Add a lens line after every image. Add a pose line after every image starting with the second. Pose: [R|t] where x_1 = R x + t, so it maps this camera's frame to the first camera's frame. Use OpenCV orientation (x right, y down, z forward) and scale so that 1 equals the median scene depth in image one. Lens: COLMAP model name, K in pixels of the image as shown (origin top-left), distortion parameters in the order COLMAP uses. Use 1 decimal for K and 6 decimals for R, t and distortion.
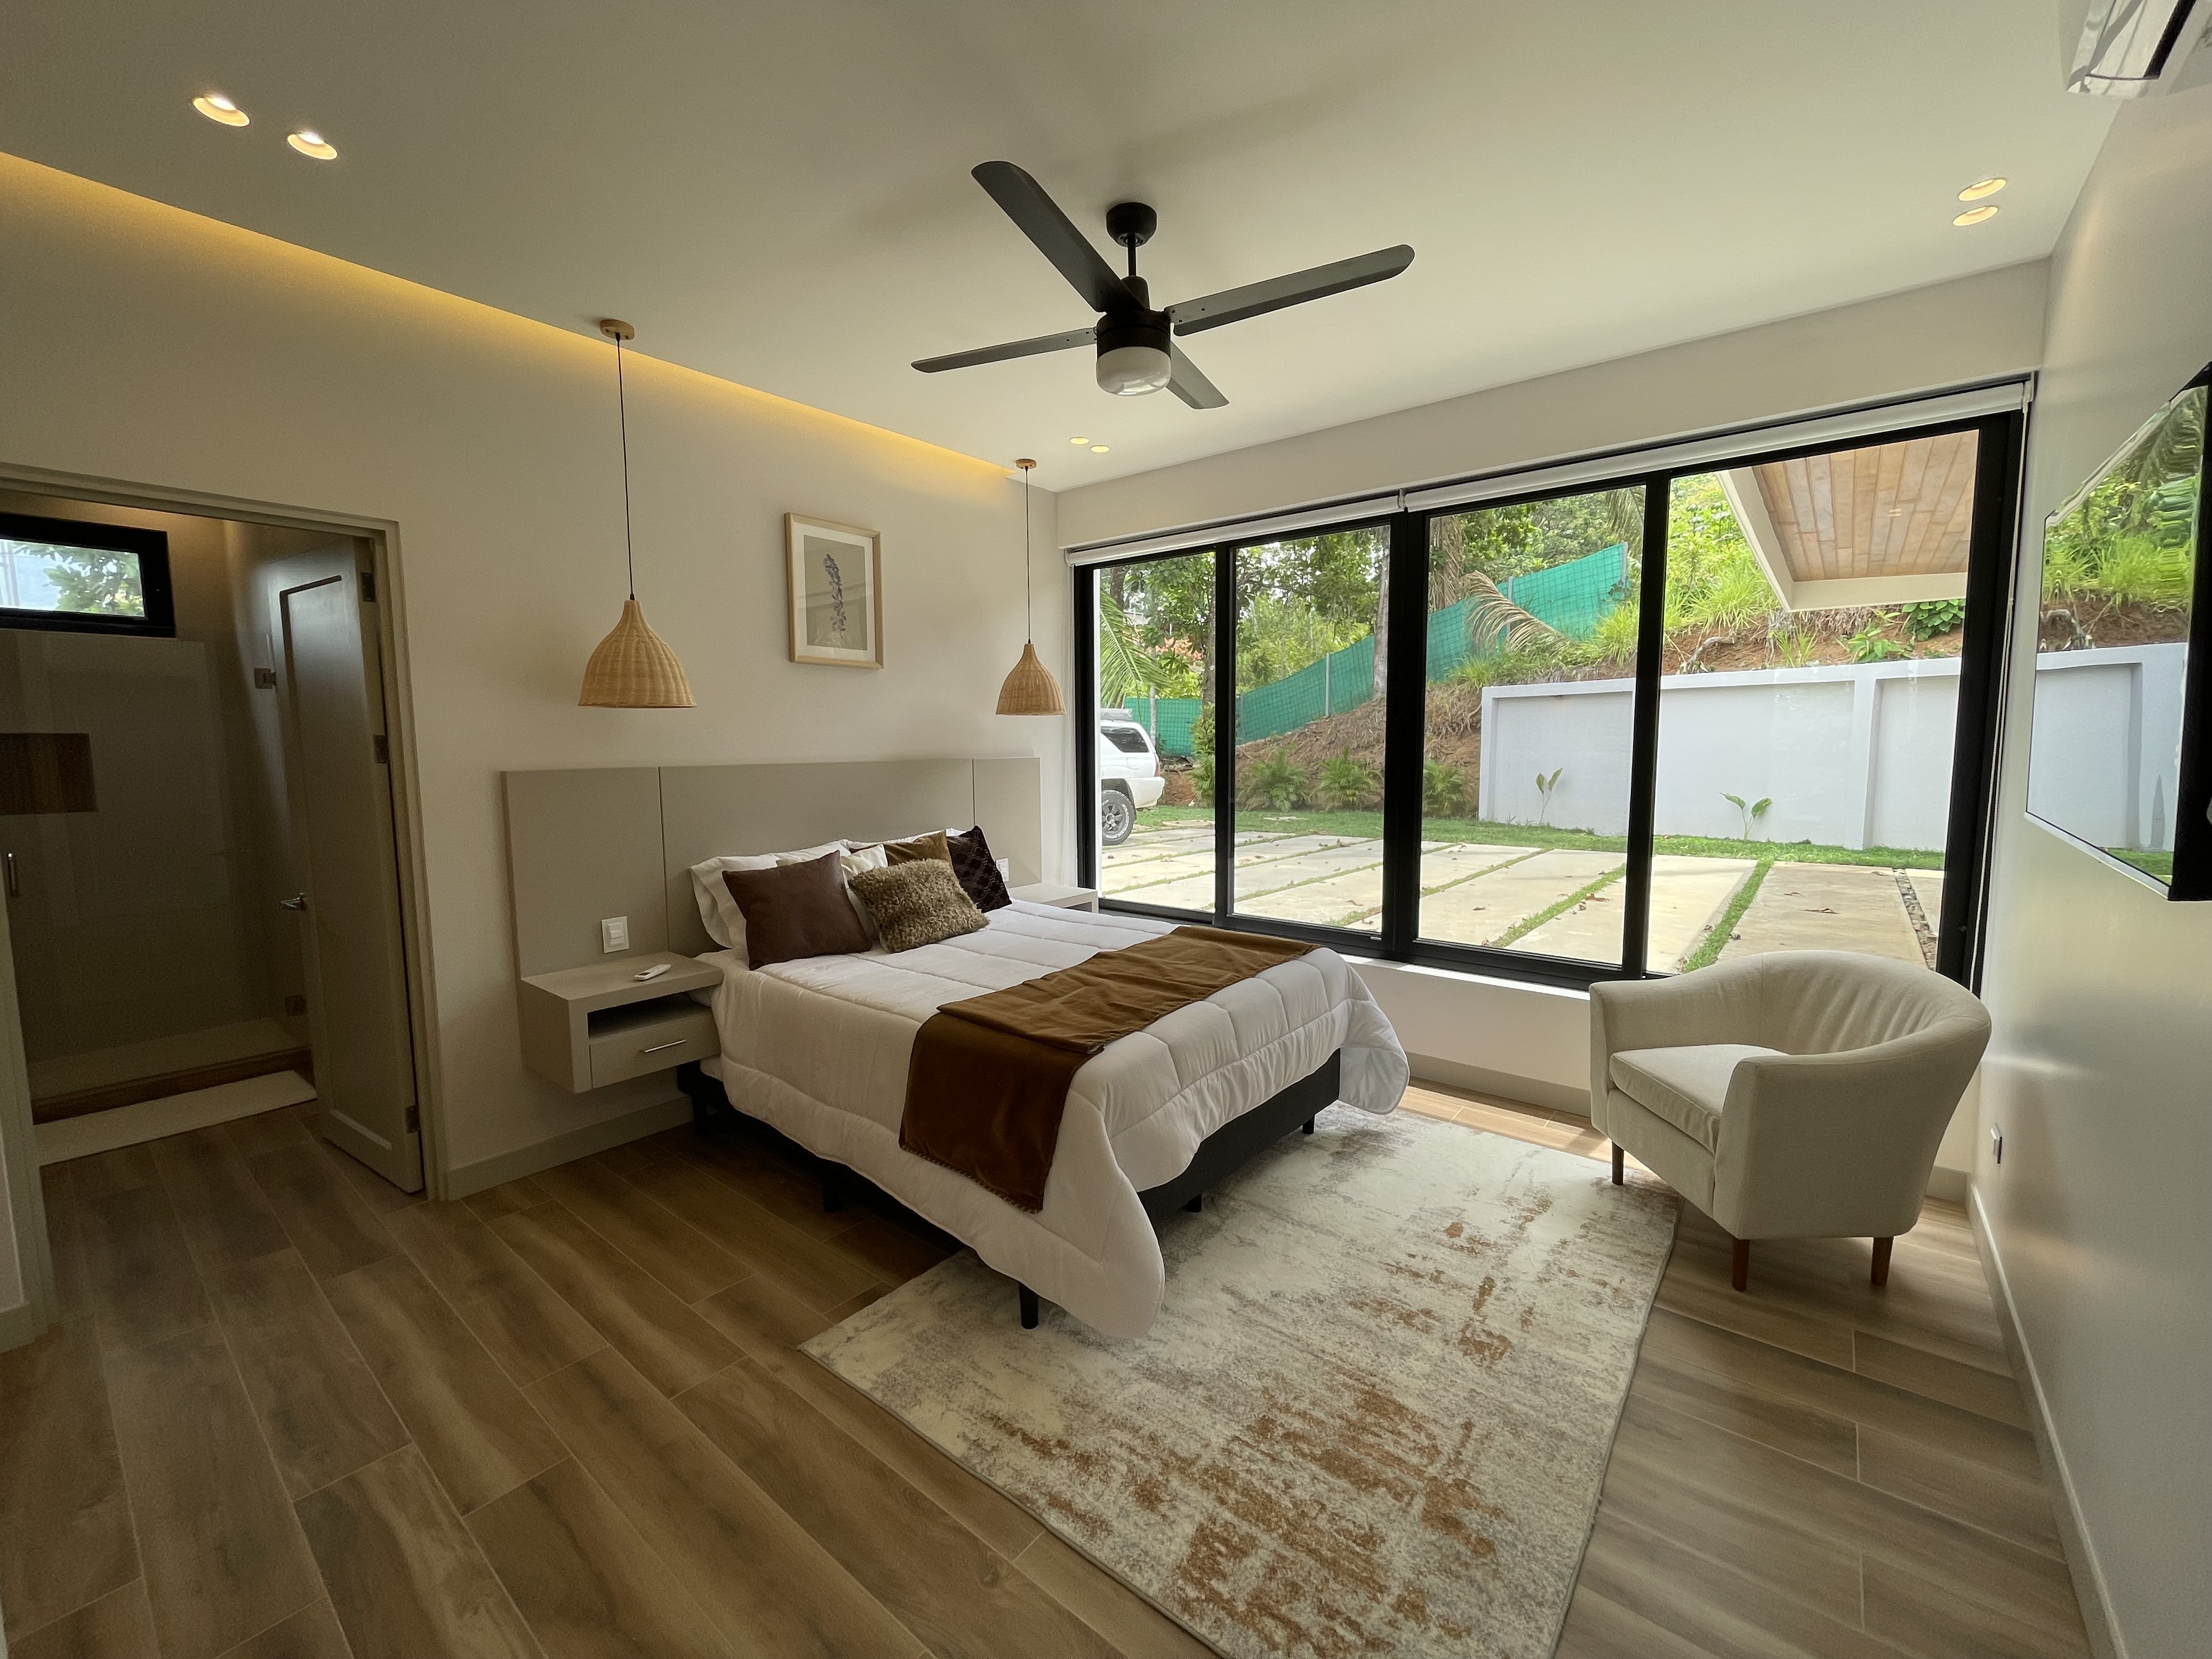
lens RADIAL K [[894.3, 0, 1112.6], [0, 894.3, 830.0], [0, 0, 1]] dist [0.002091, 0.000685]
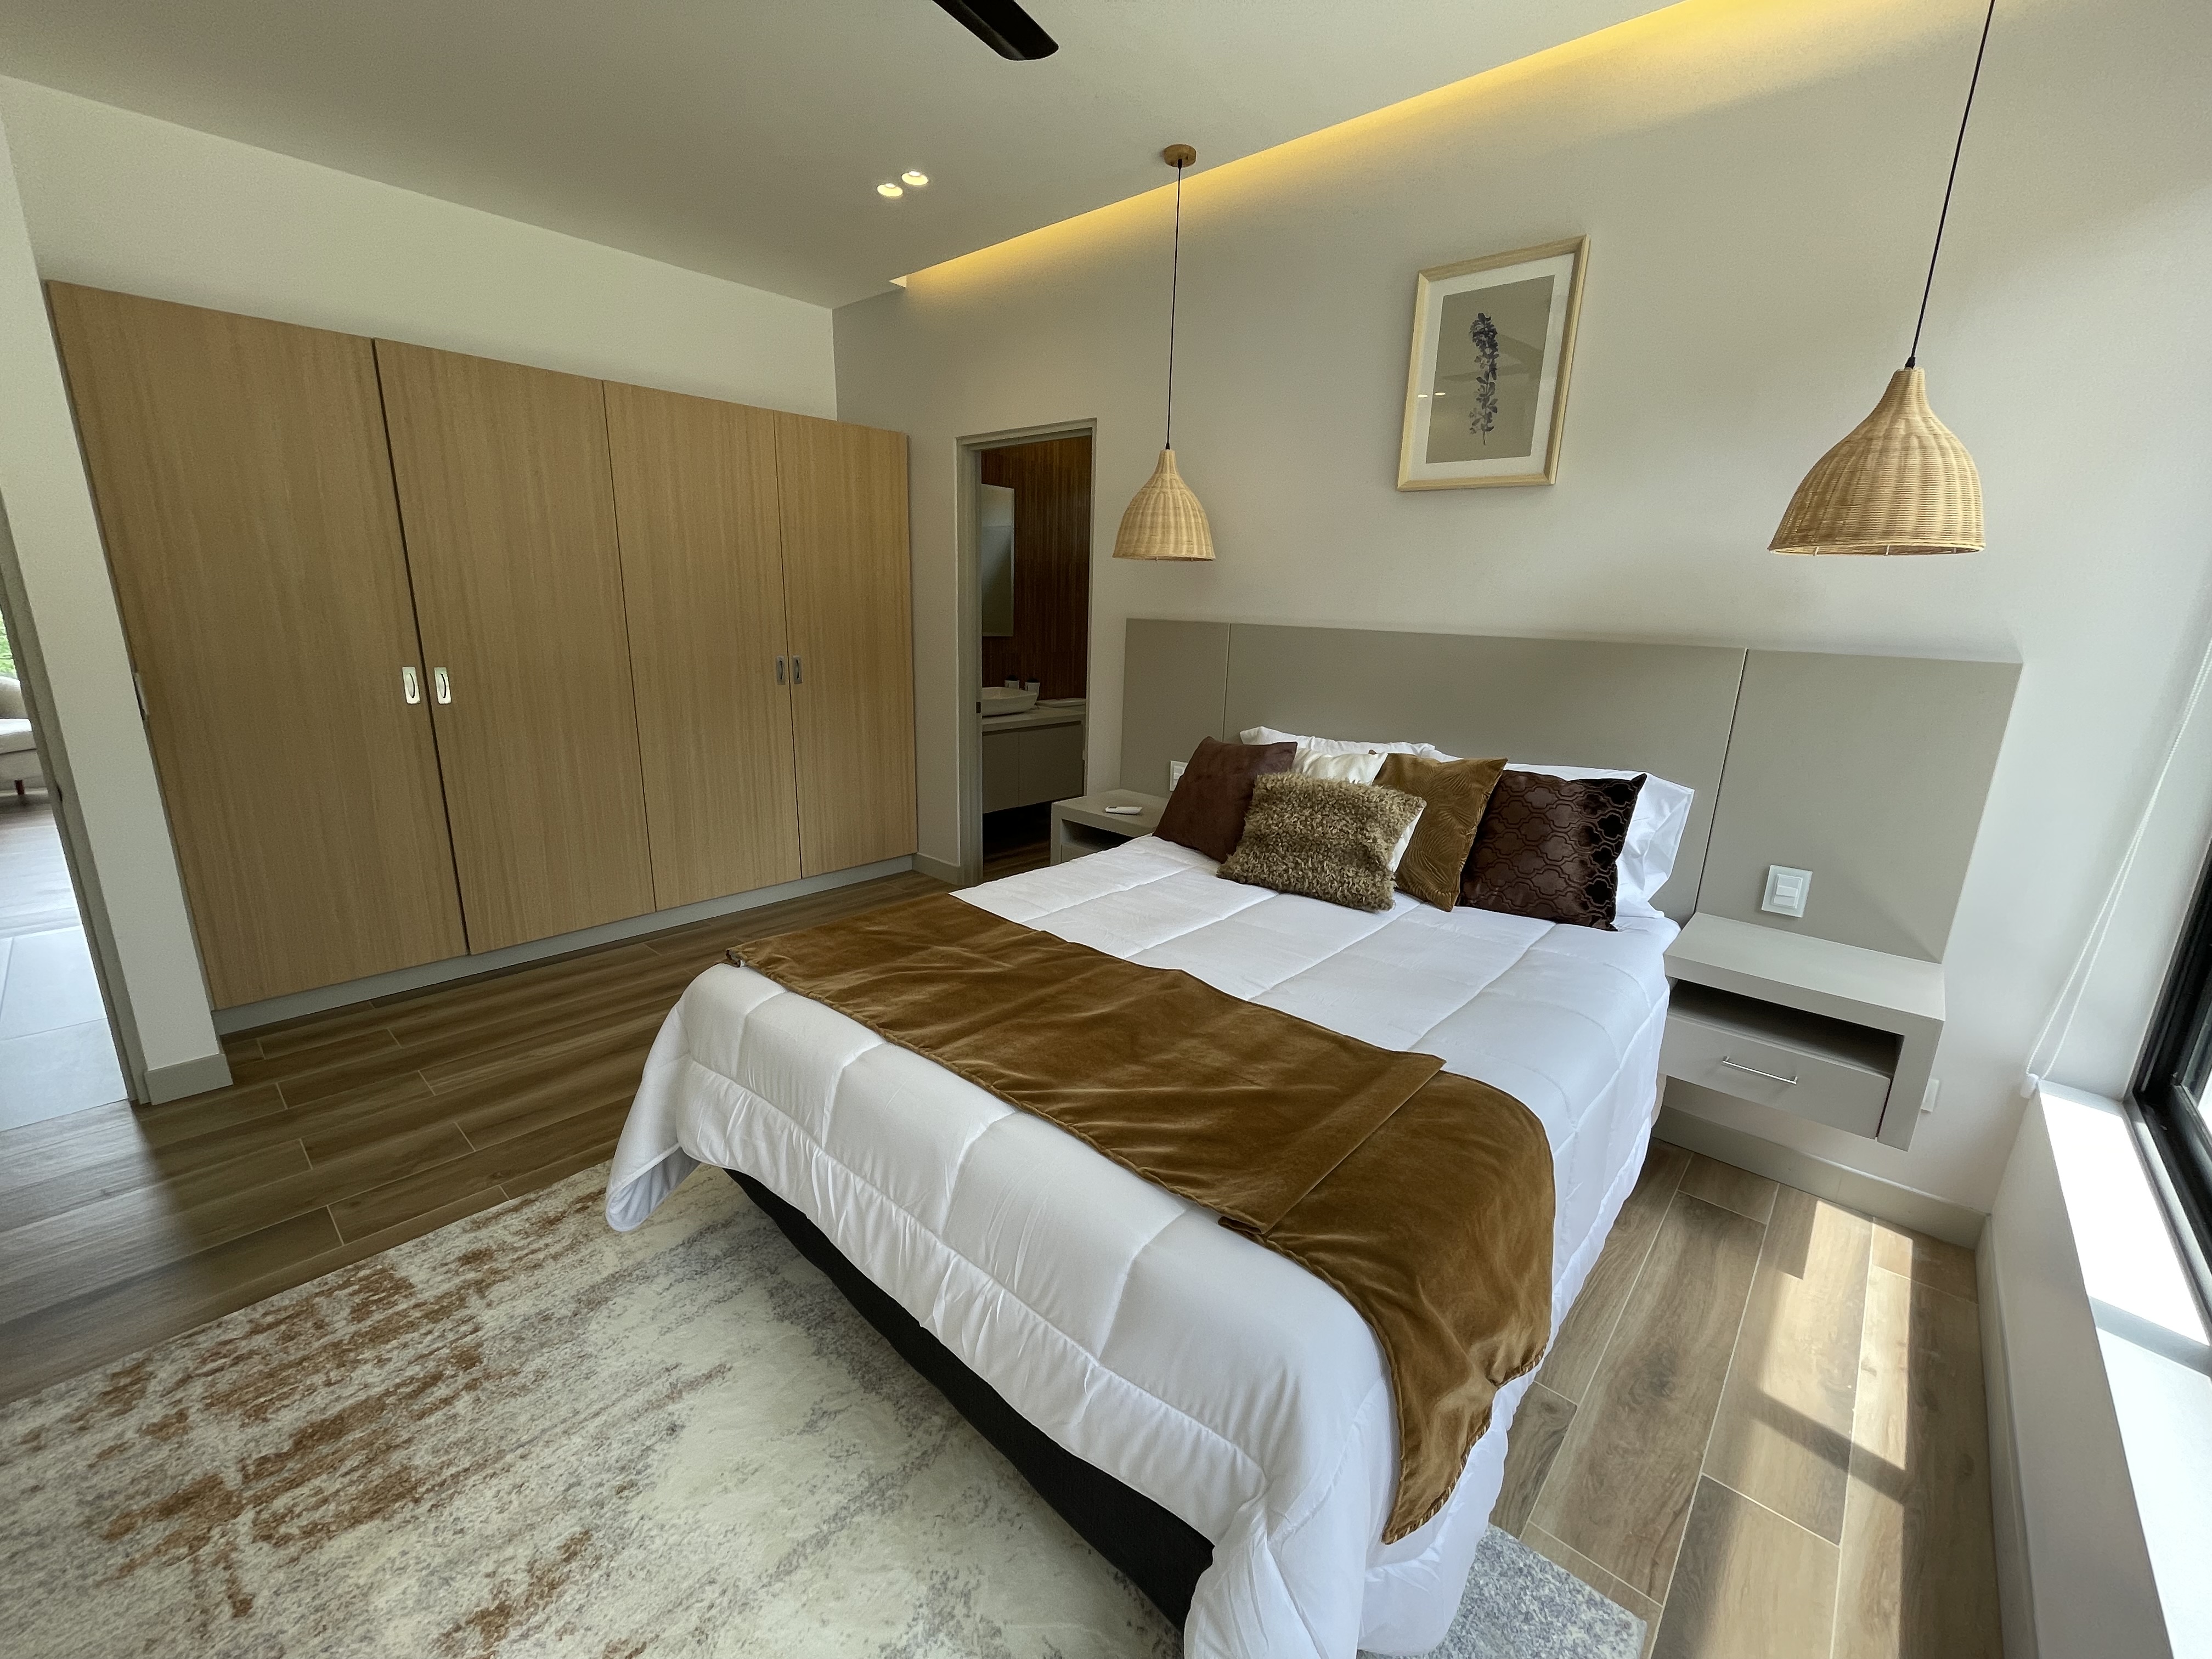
lens RADIAL K [[894.3, 0, 1104.4], [0, 894.3, 824.3], [0, 0, 1]] dist [0.002091, 0.000685]
pose [[-0.060490, 0.246773, -0.967184, 0.718522], [-0.119011, 0.960263, 0.252451, -0.129775], [0.991049, 0.130376, -0.028717, 1.311062]]
